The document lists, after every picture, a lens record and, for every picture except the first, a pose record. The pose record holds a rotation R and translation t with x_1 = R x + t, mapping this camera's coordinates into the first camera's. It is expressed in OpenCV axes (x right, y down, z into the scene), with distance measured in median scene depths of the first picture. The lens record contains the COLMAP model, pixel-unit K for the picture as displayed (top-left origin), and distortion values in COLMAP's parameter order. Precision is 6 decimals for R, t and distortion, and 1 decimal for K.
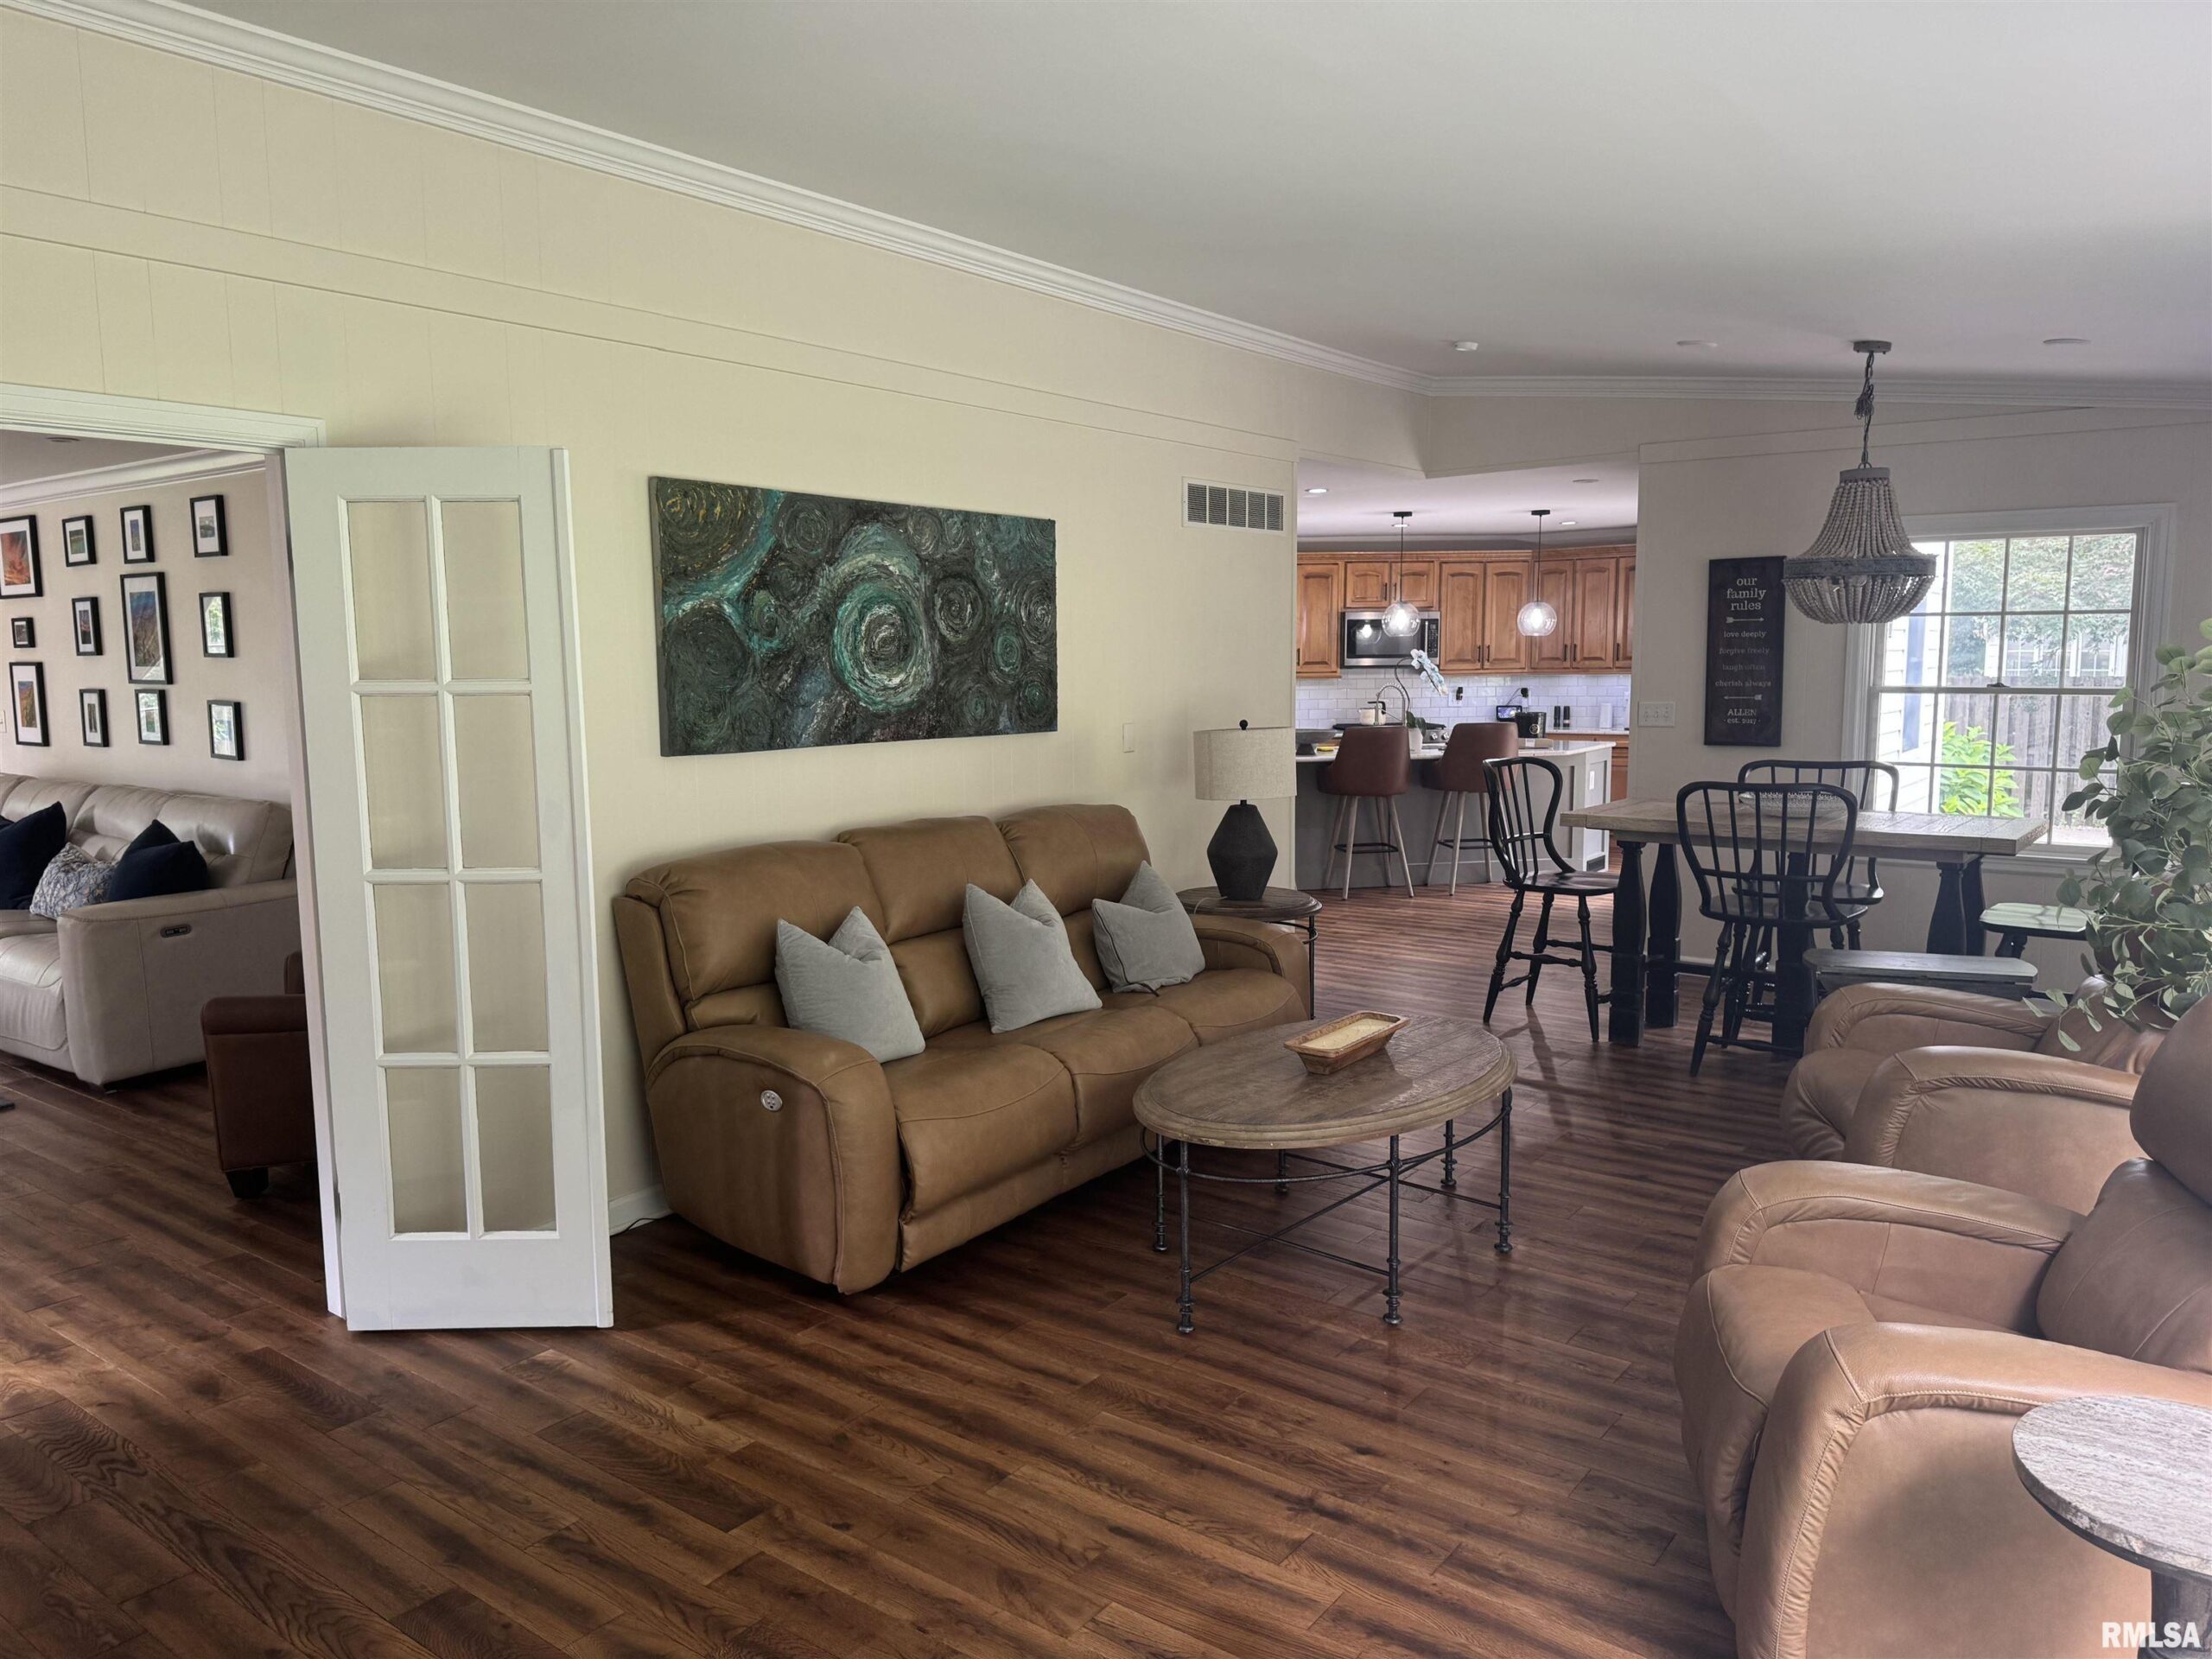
lens RADIAL K [[1556.8, 0, 1106.0], [0, 1556.8, 829.5], [0, 0, 1]] dist [0.040119, 0.001443]
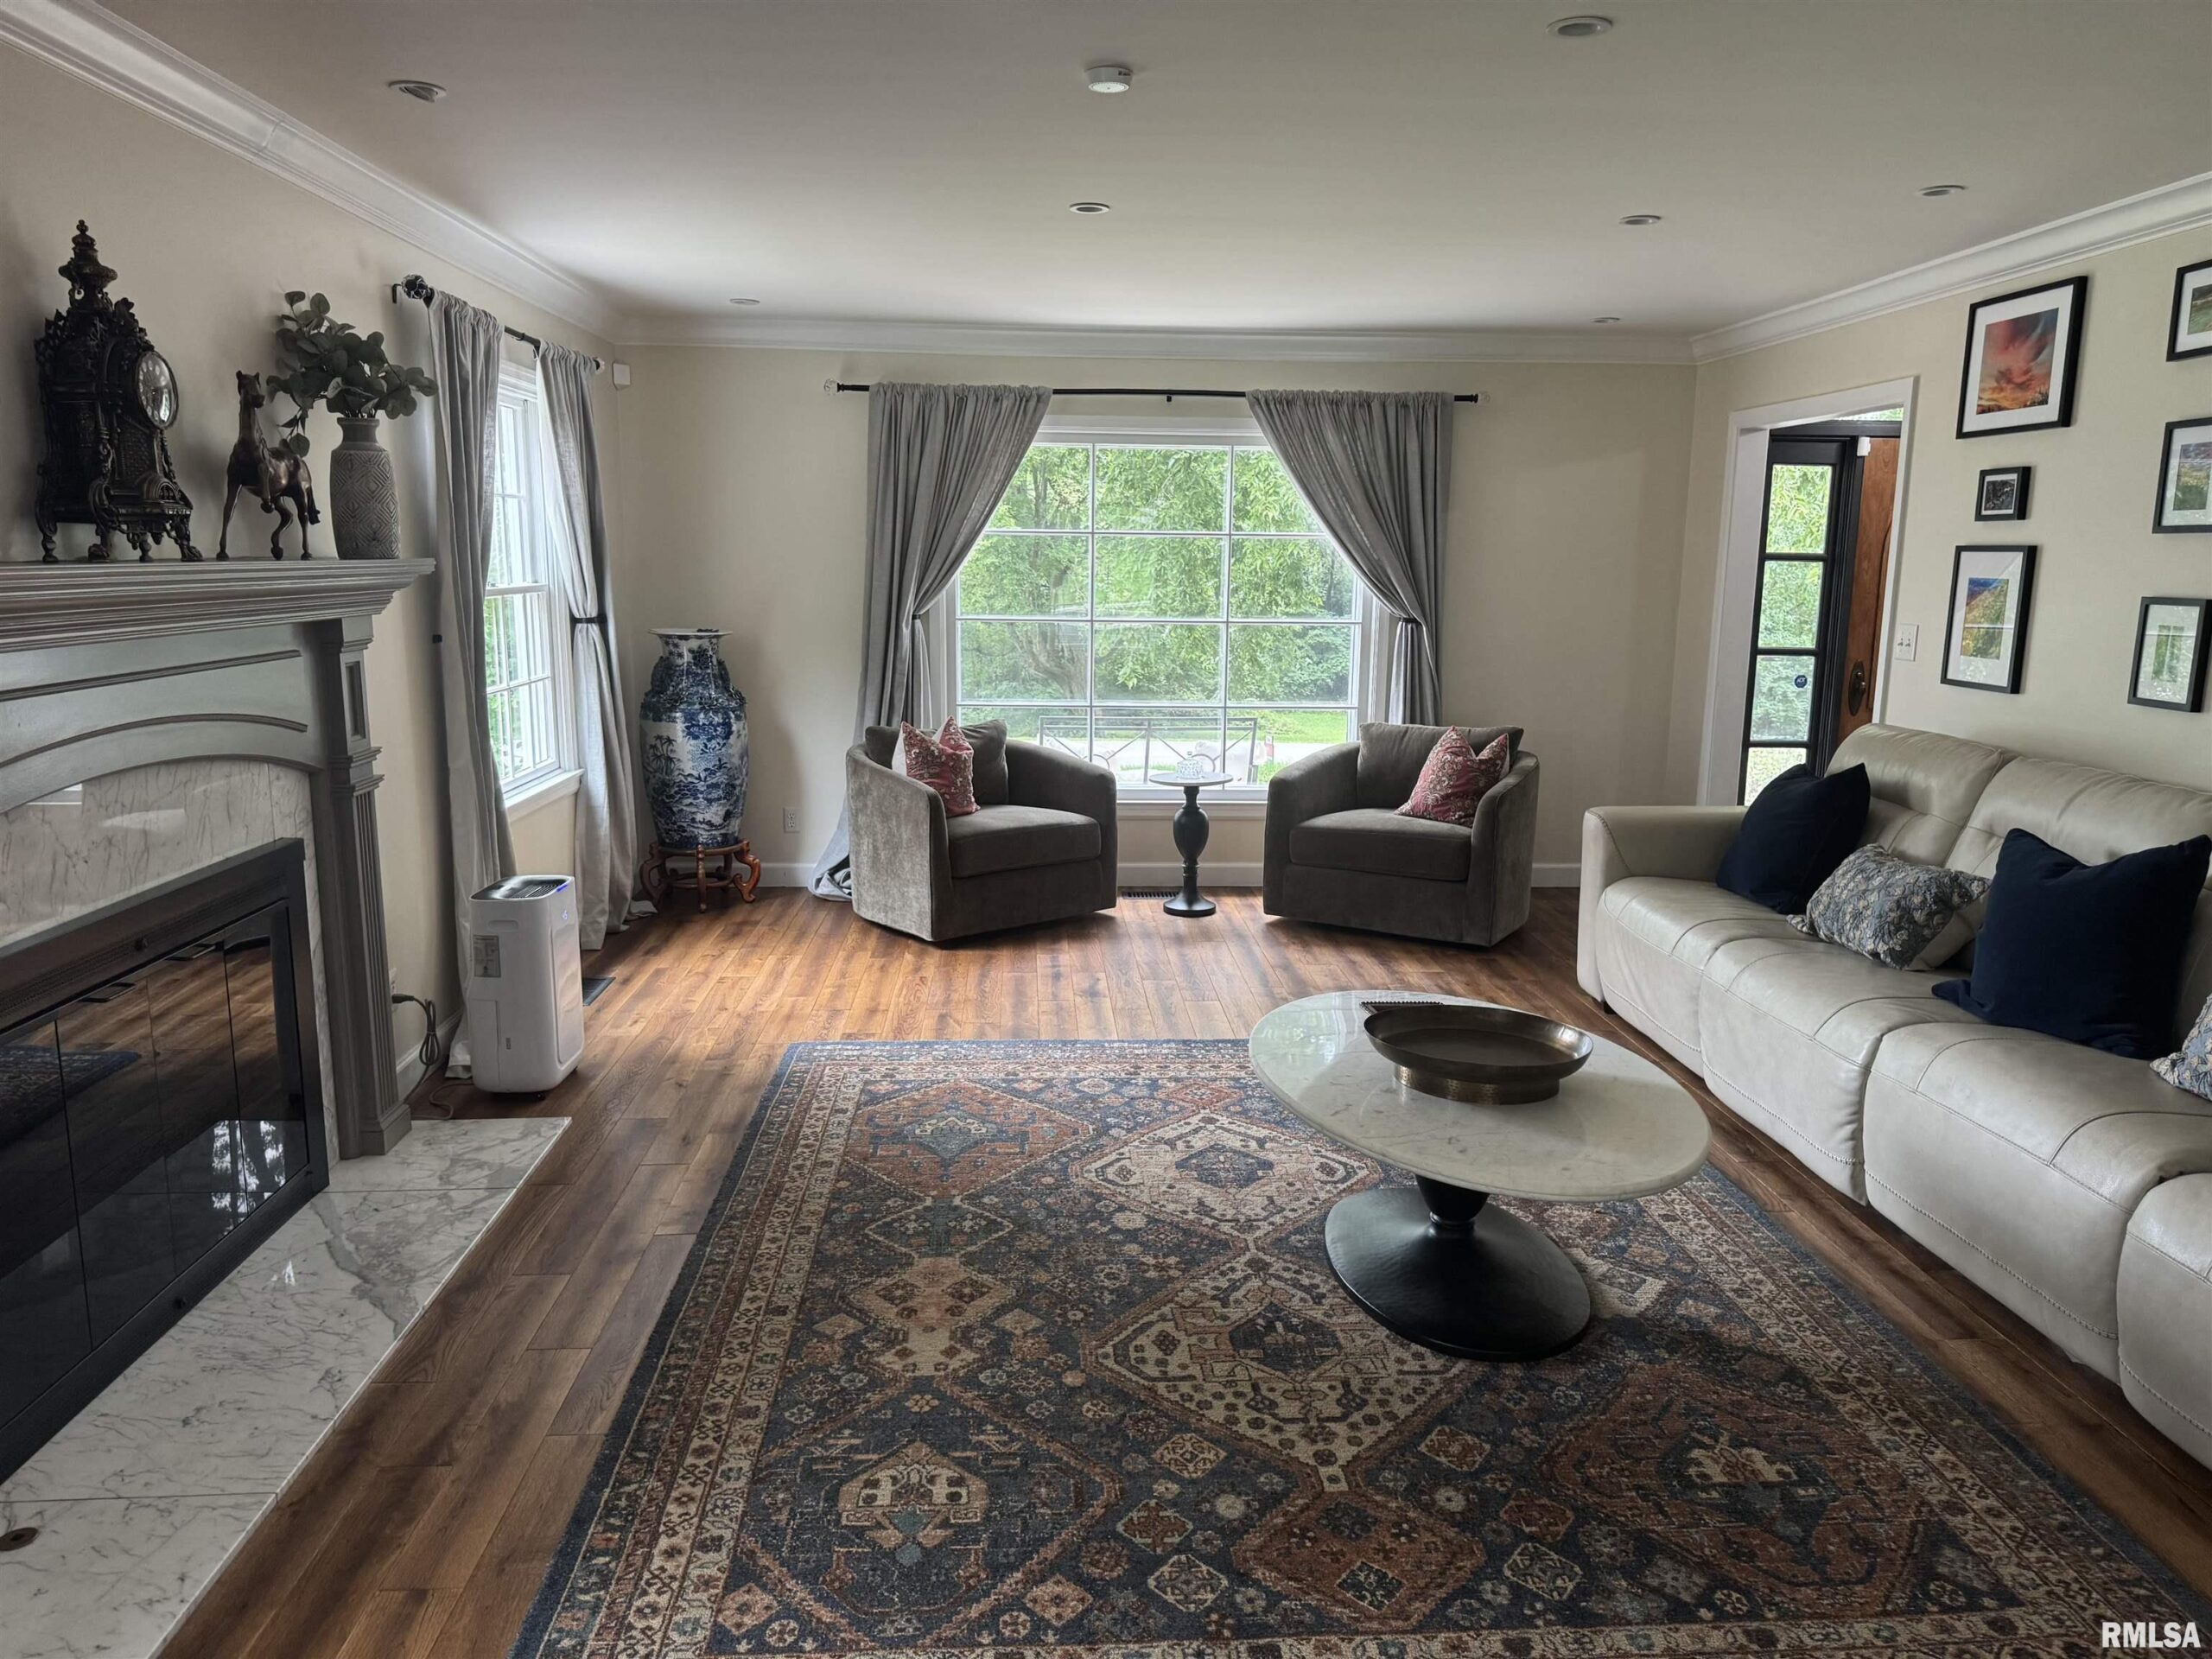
lens RADIAL K [[1556.8, 0, 1106.0], [0, 1556.8, 829.5], [0, 0, 1]] dist [0.040119, 0.001443]
pose [[0.643653, 0.156616, -0.749121, -0.443182], [-0.105176, 0.987651, 0.116116, -0.035321], [0.758056, 0.004051, 0.652177, 0.374736]]
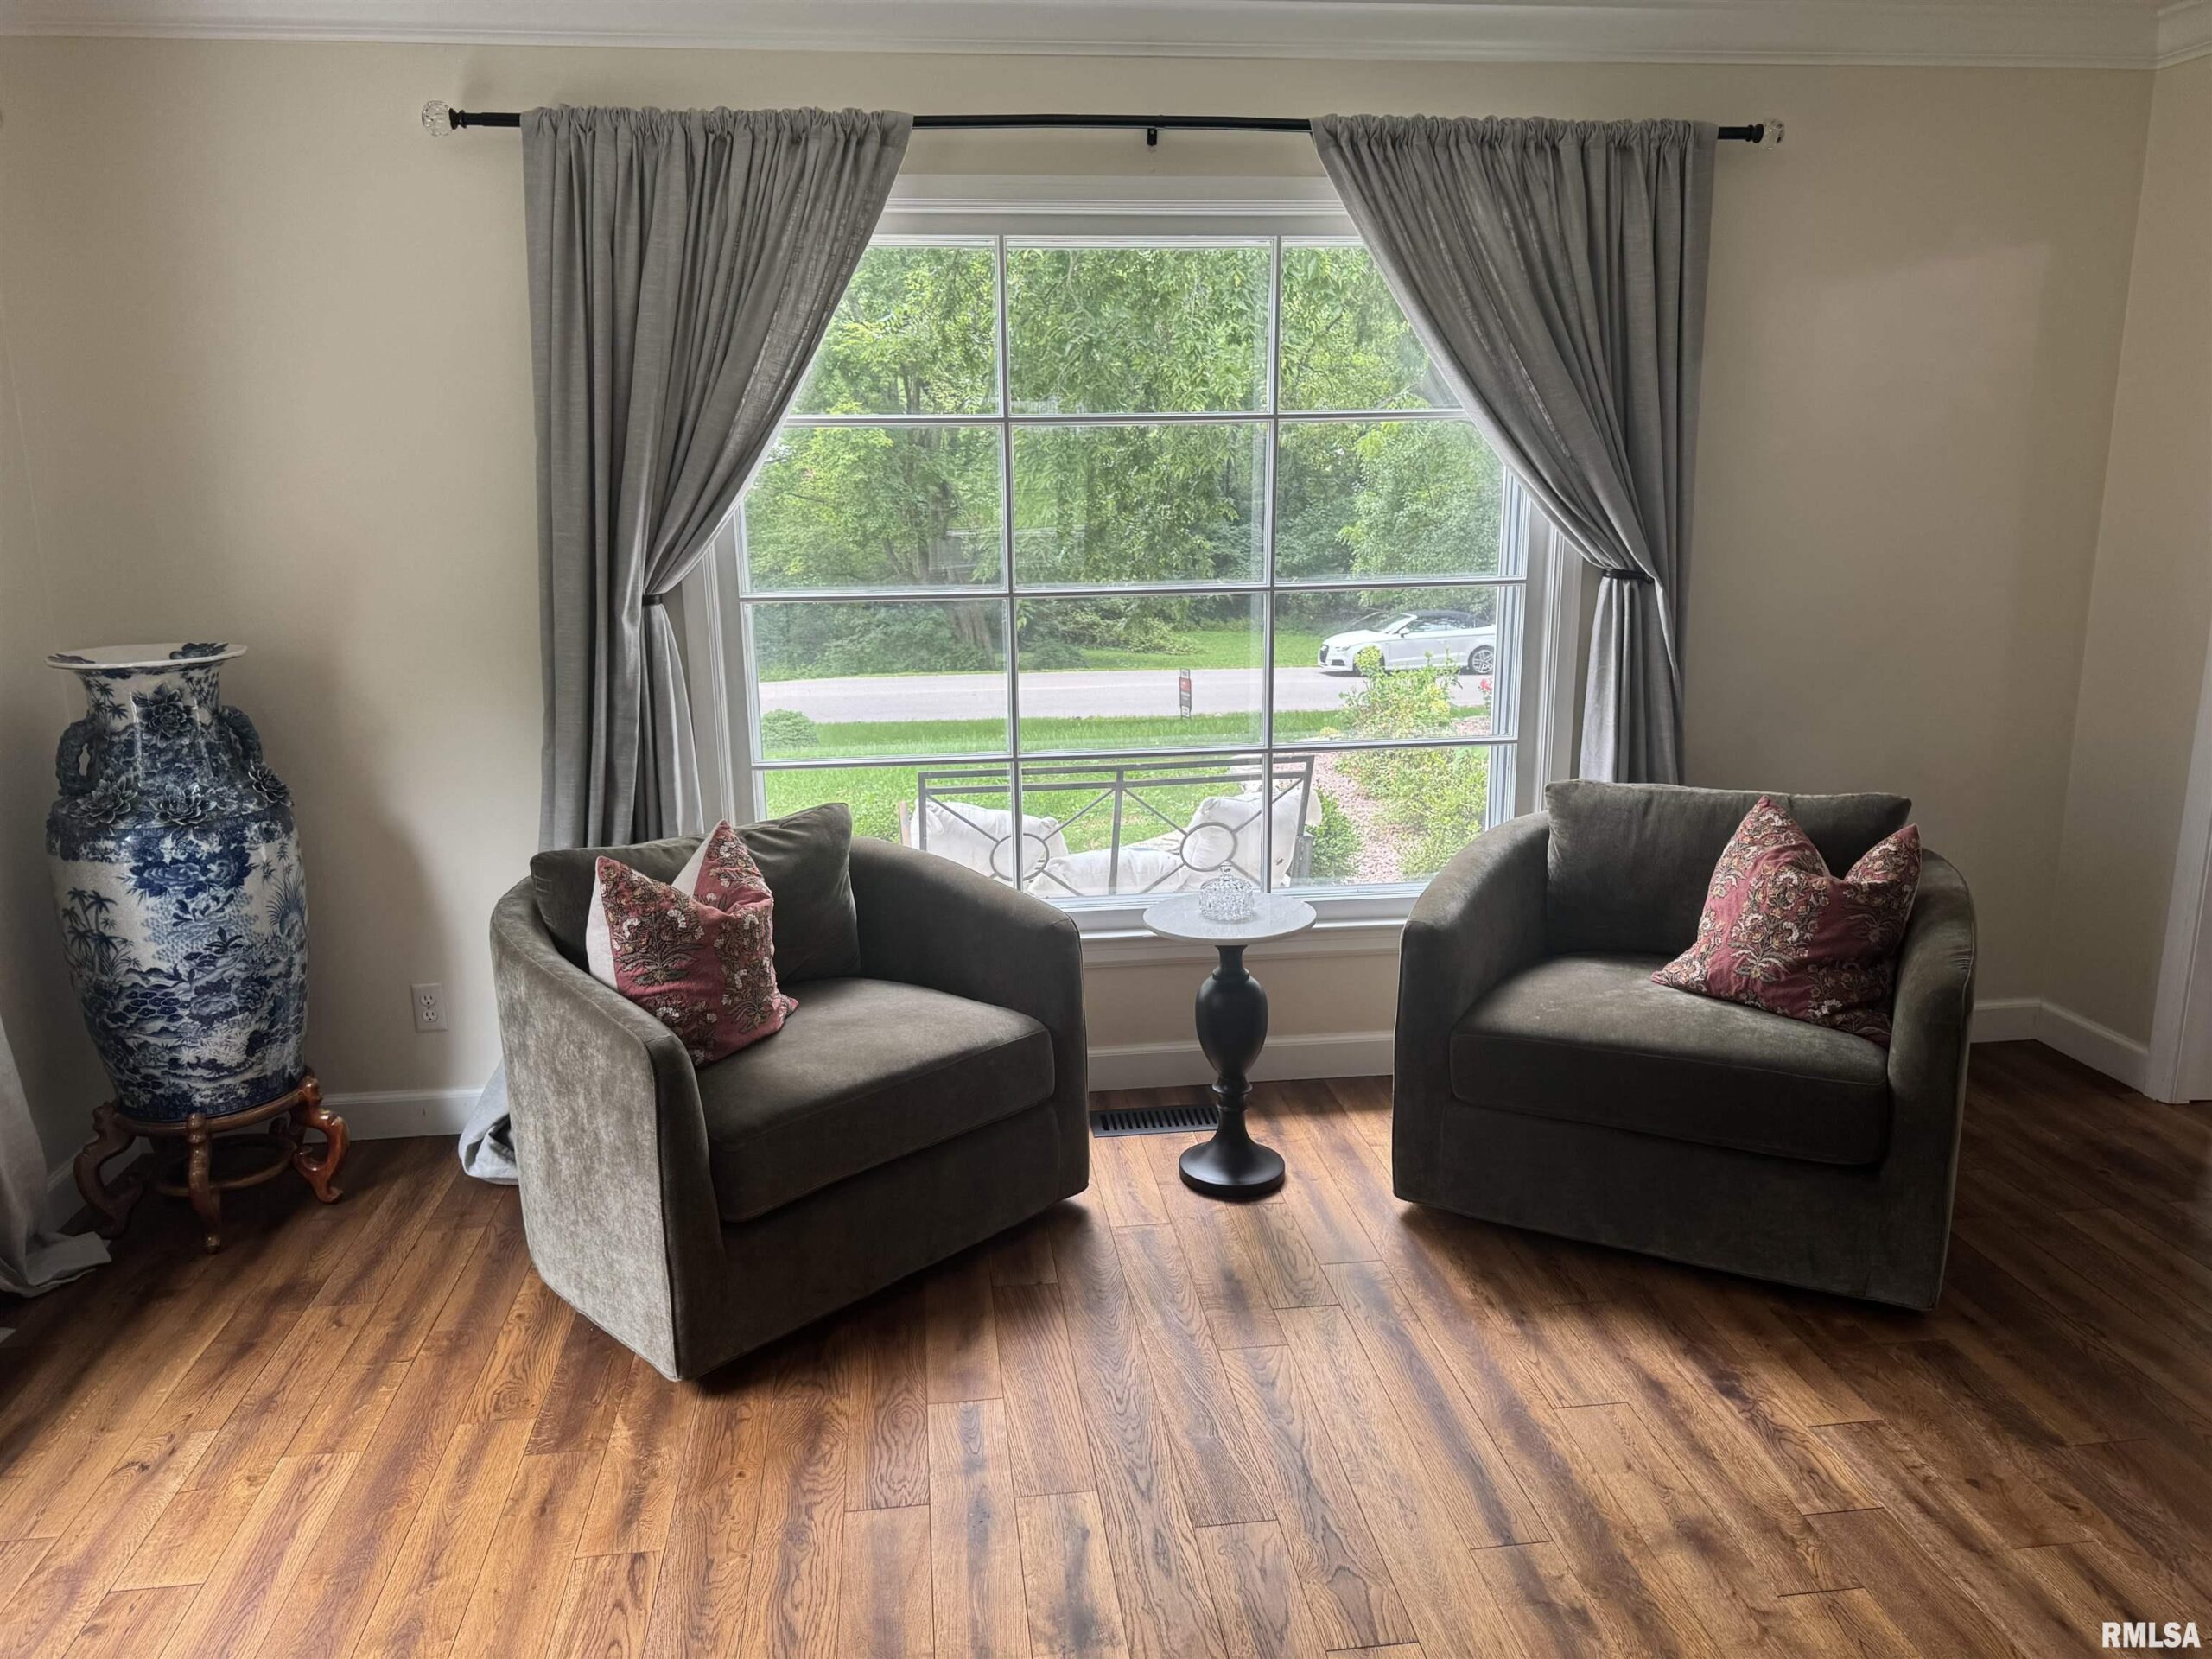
lens RADIAL K [[1684.2, 0, 1106.0], [0, 1684.2, 829.5], [0, 0, 1]] dist [0.035704, -0.123208]
pose [[0.694624, 0.158539, -0.701686, -1.009296], [-0.075343, 0.986082, 0.148210, -0.072247], [0.715417, -0.050083, 0.696901, 0.819620]]
